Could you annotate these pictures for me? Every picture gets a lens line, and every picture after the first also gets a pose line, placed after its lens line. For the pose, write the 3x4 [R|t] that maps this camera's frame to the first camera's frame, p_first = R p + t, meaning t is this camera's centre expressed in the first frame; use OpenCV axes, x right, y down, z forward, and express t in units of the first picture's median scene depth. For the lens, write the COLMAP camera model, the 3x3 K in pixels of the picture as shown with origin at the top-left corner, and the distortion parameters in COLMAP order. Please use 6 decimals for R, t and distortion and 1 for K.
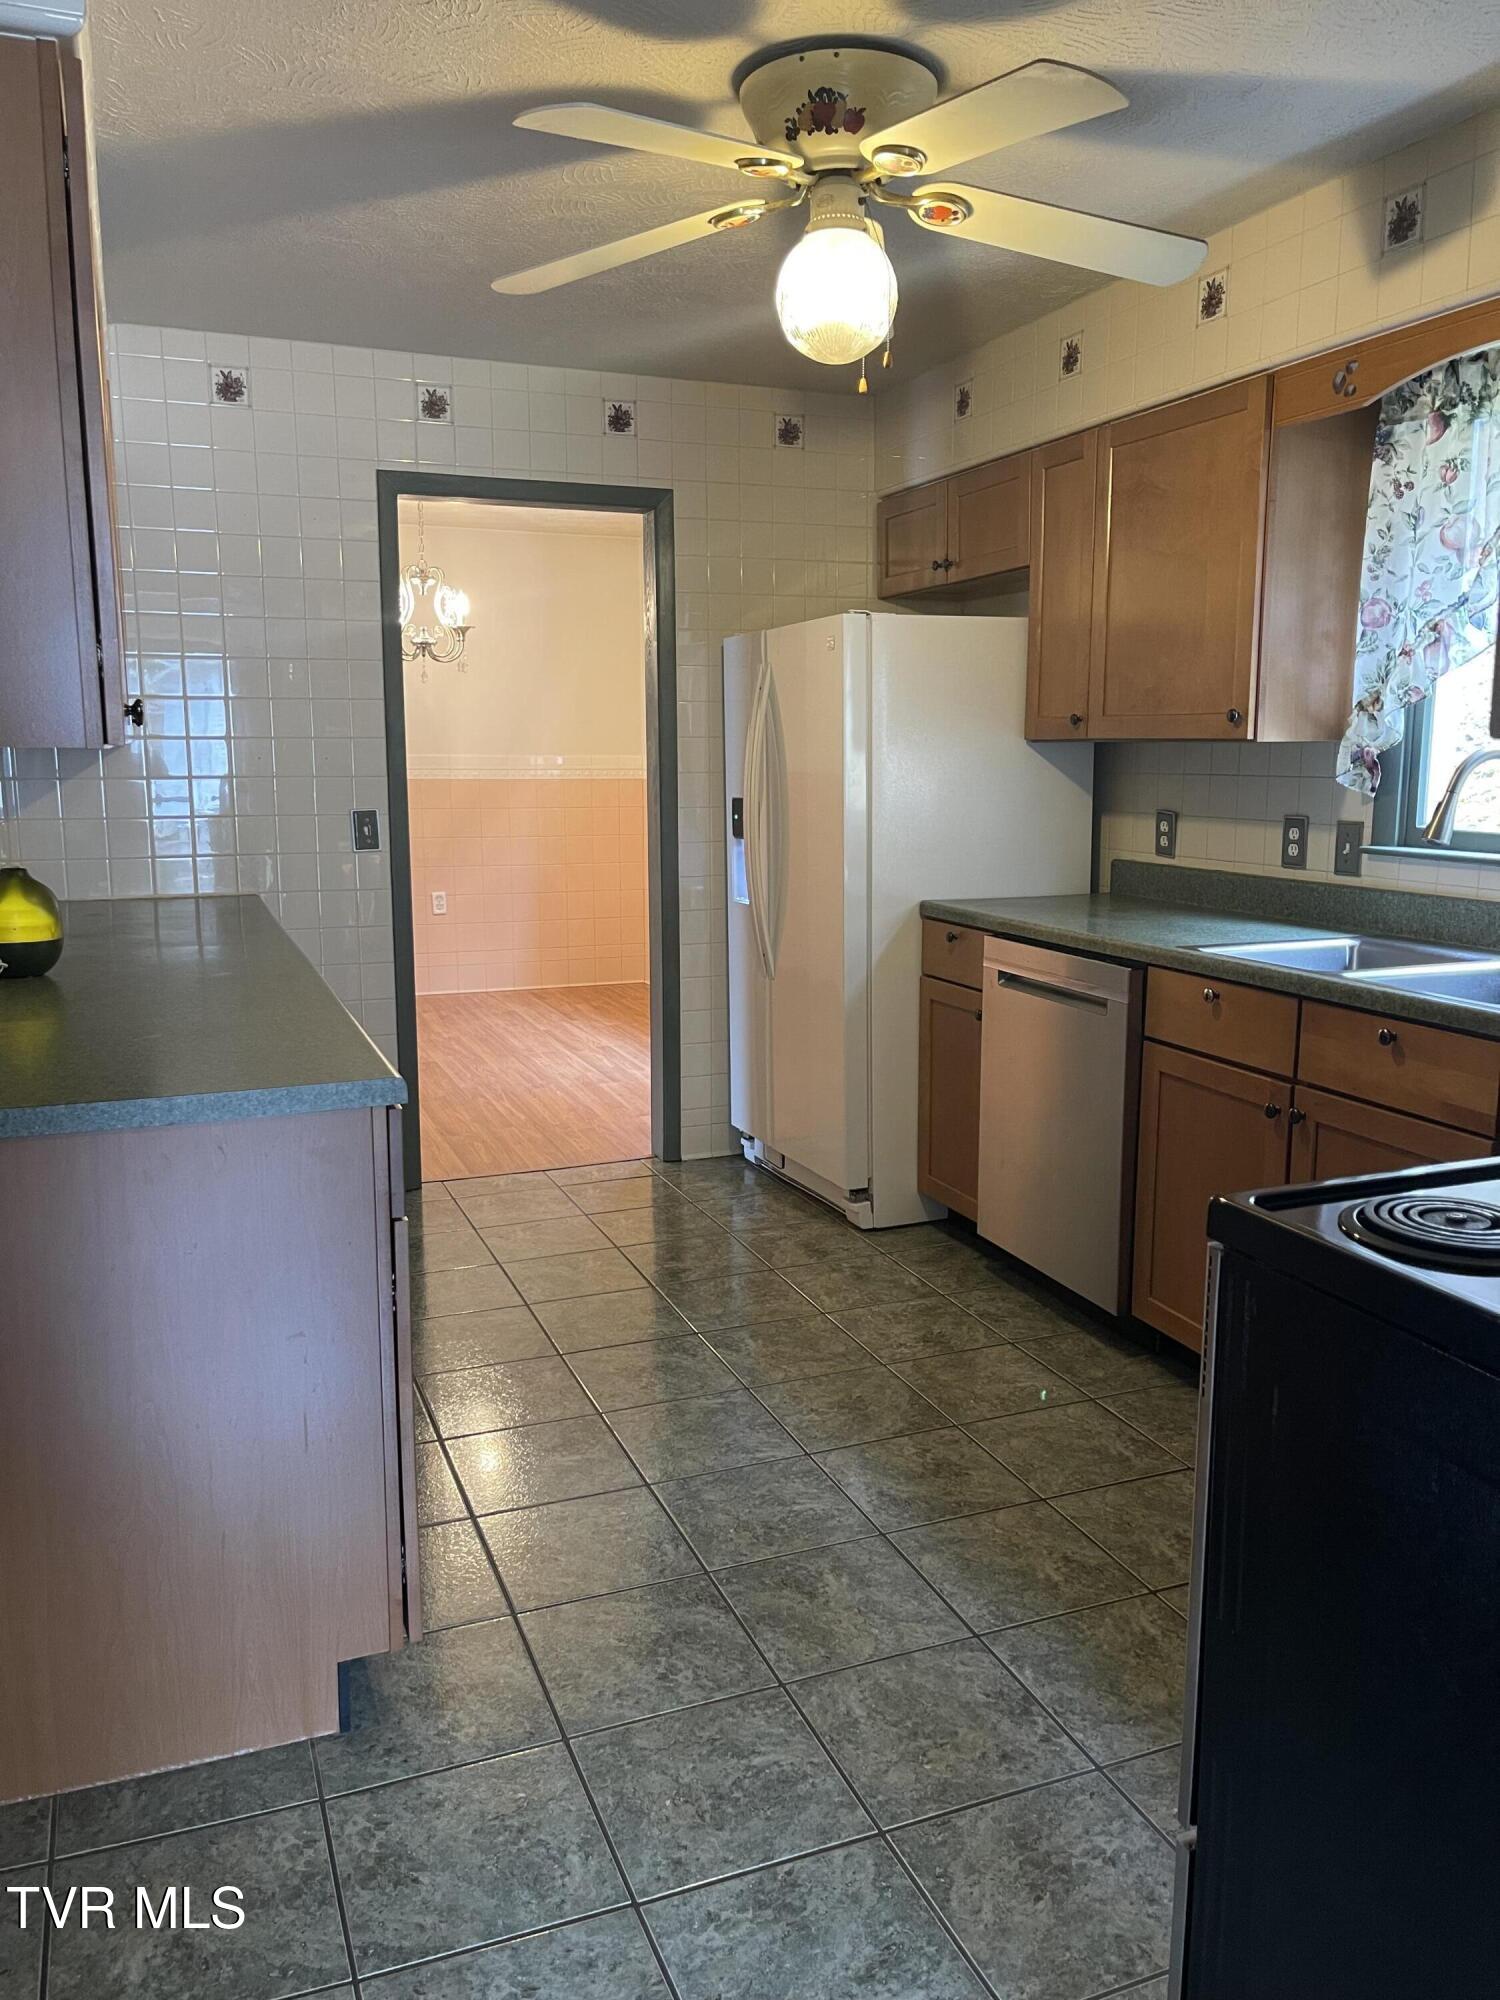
lens RADIAL K [[1522.7, 0, 746.7], [0, 1522.7, 981.7], [0, 0, 1]] dist [0.054005, -0.058164]
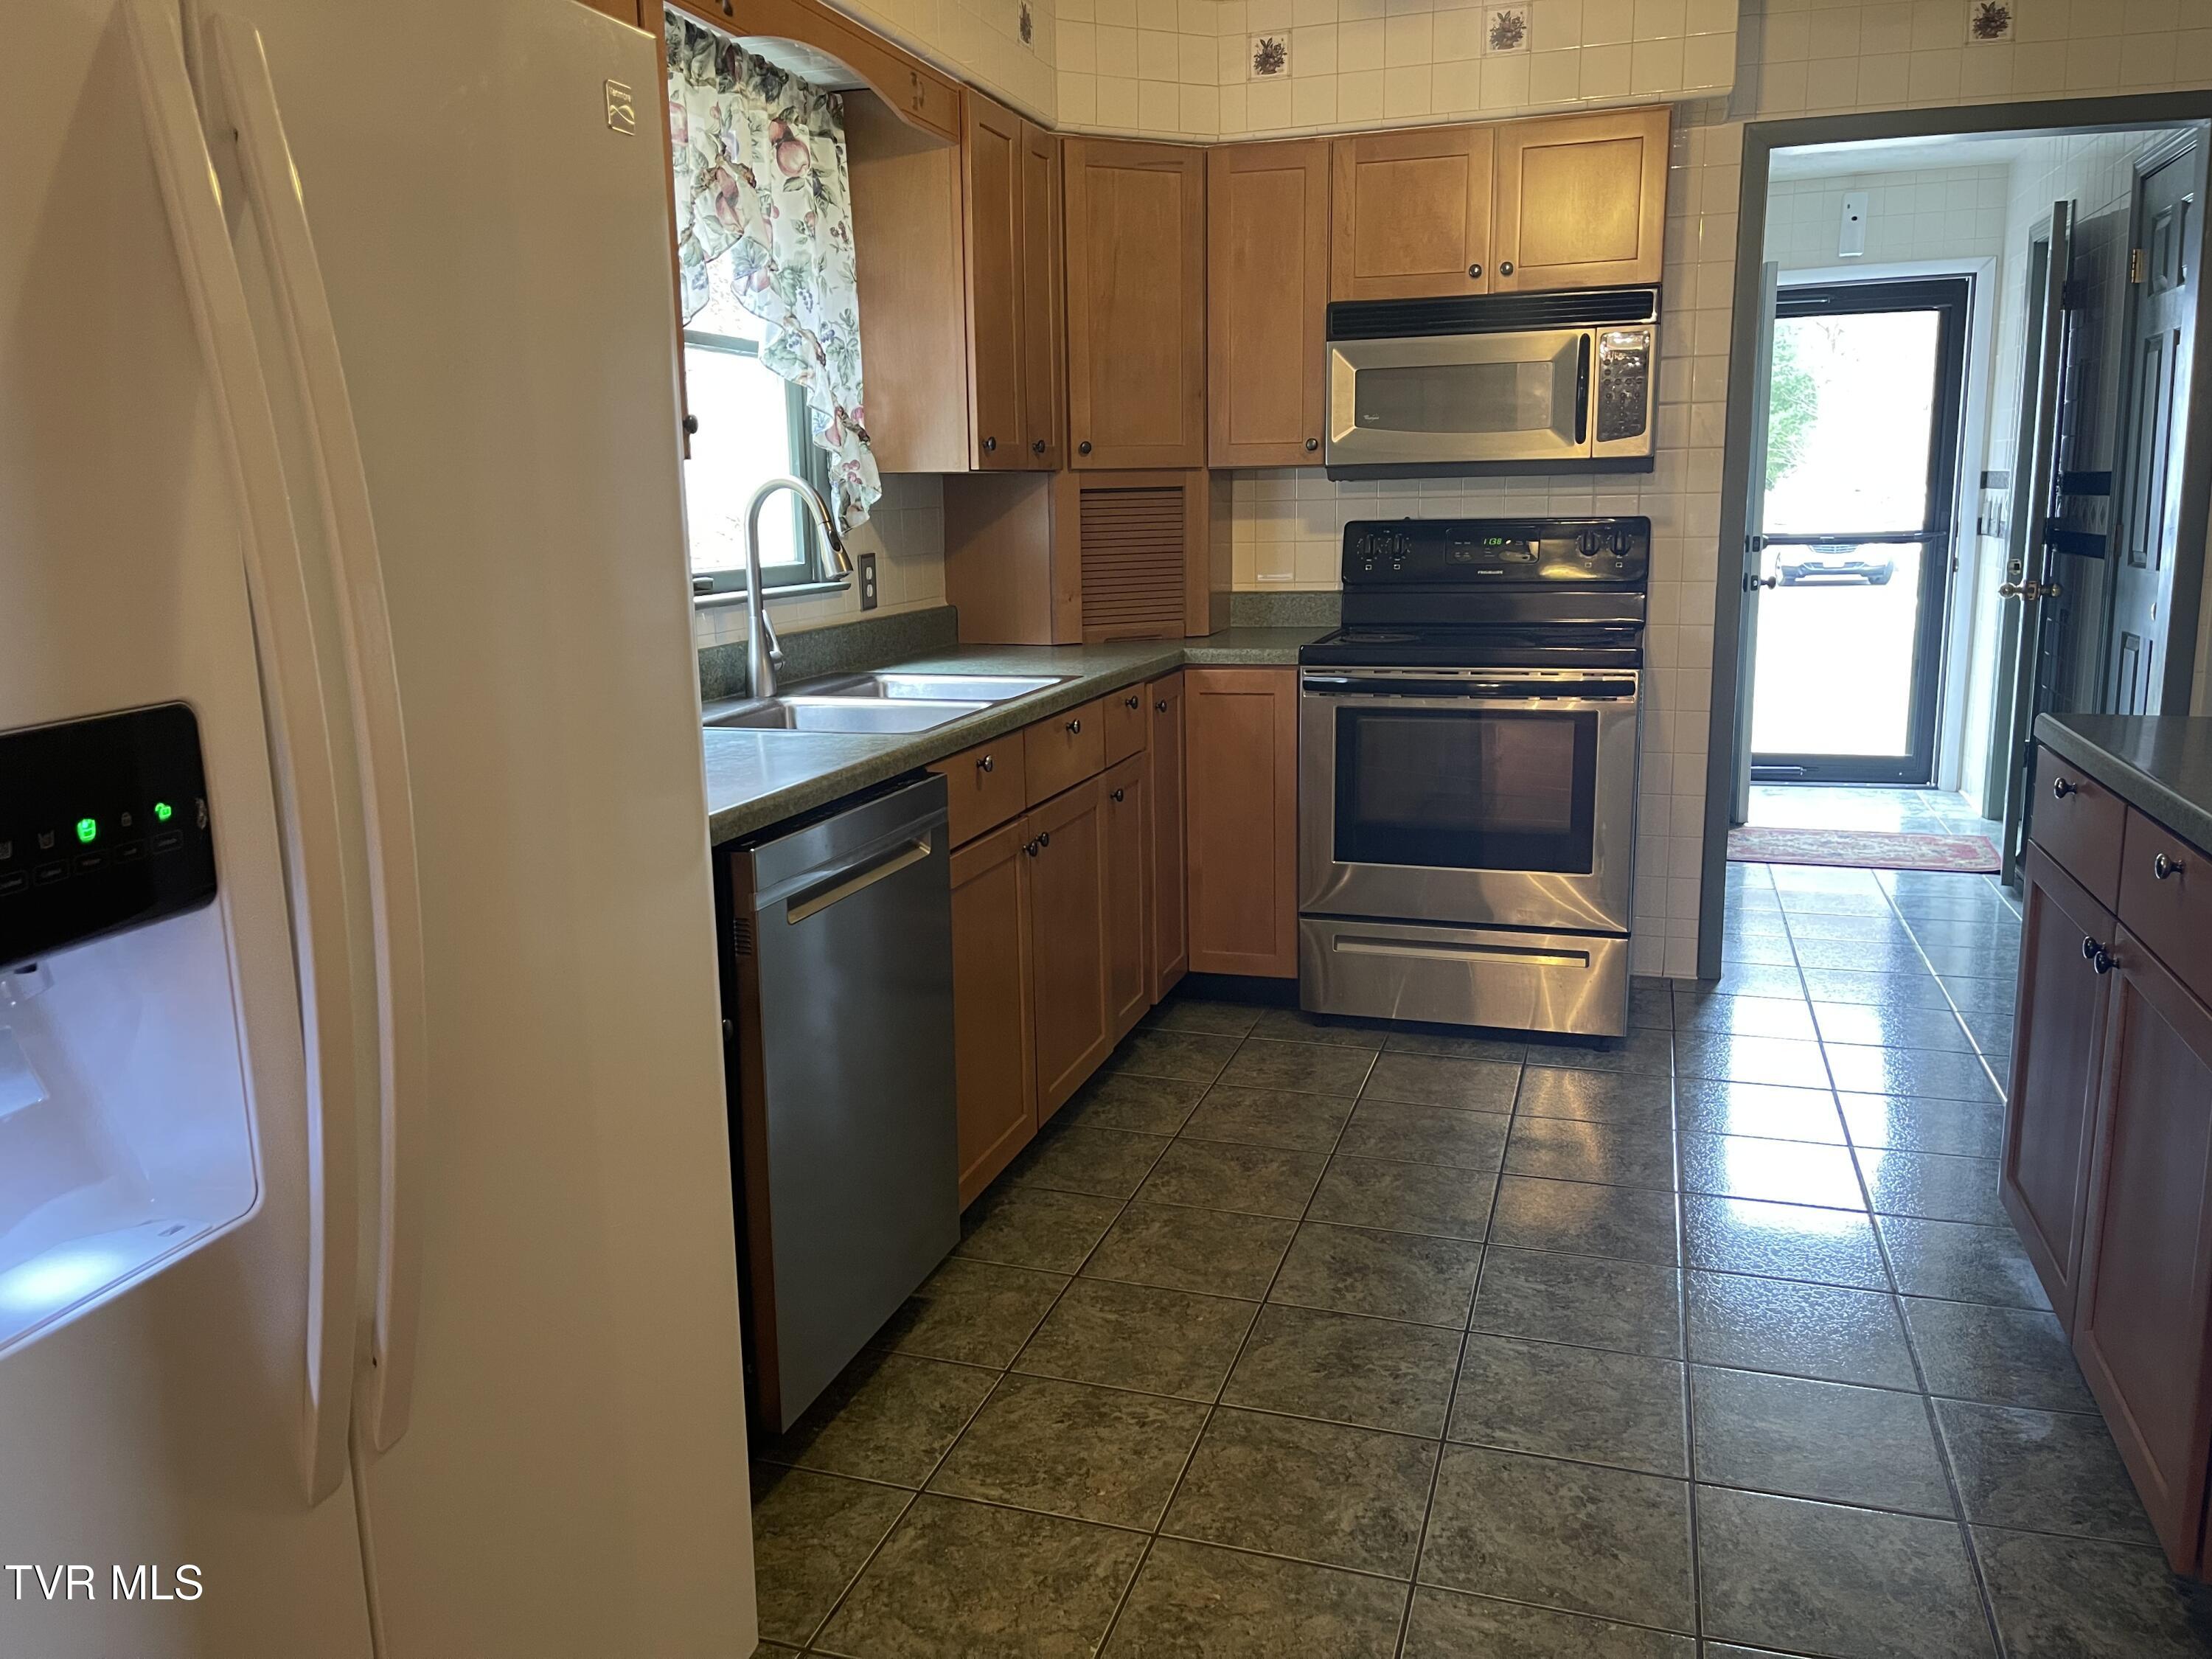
lens RADIAL K [[1684.1, 0, 1097.9], [0, 1684.1, 816.7], [0, 0, 1]] dist [0.054005, -0.058164]
pose [[-0.774470, -0.105965, 0.623673, -0.302652], [0.115216, 0.945755, 0.303763, -0.218627], [-0.622030, 0.307113, -0.720250, 1.496440]]
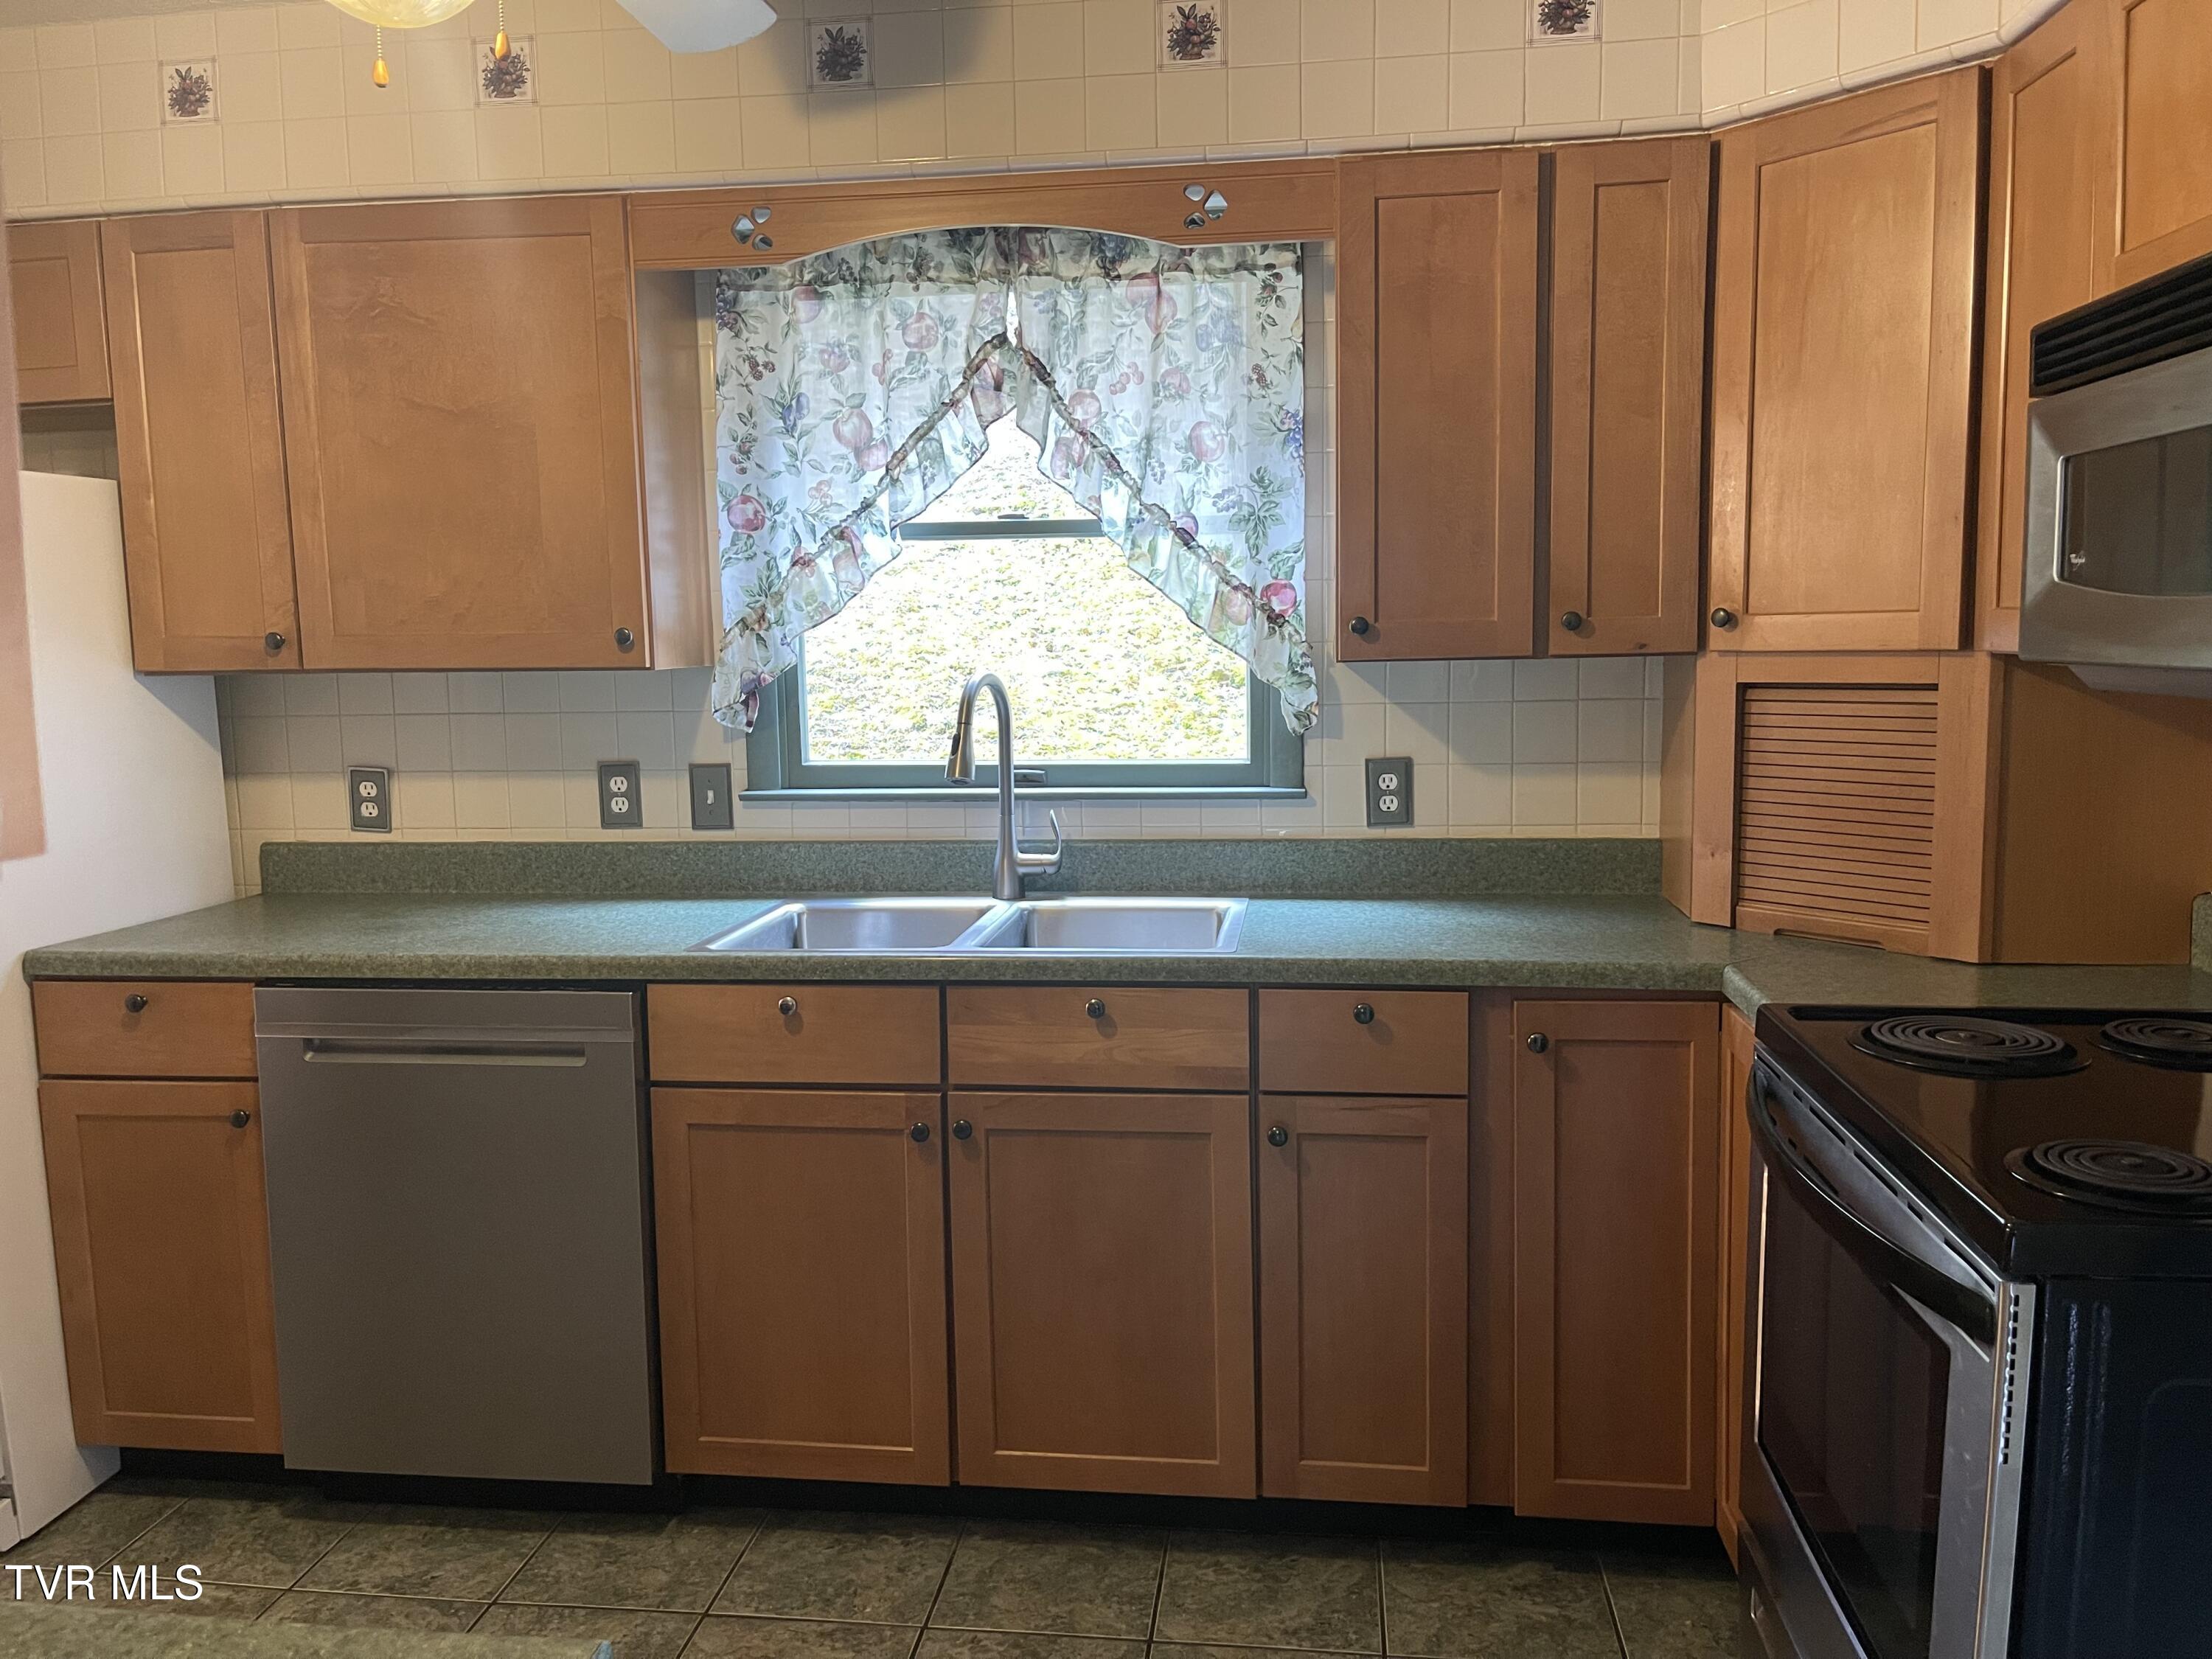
lens RADIAL K [[1684.1, 0, 1108.8], [0, 1684.1, 812.6], [0, 0, 1]] dist [0.054005, -0.058164]
pose [[0.485510, -0.101894, 0.868273, -0.304359], [0.152672, 0.987805, 0.030552, -0.078457], [-0.860797, 0.117728, 0.495145, 0.399463]]
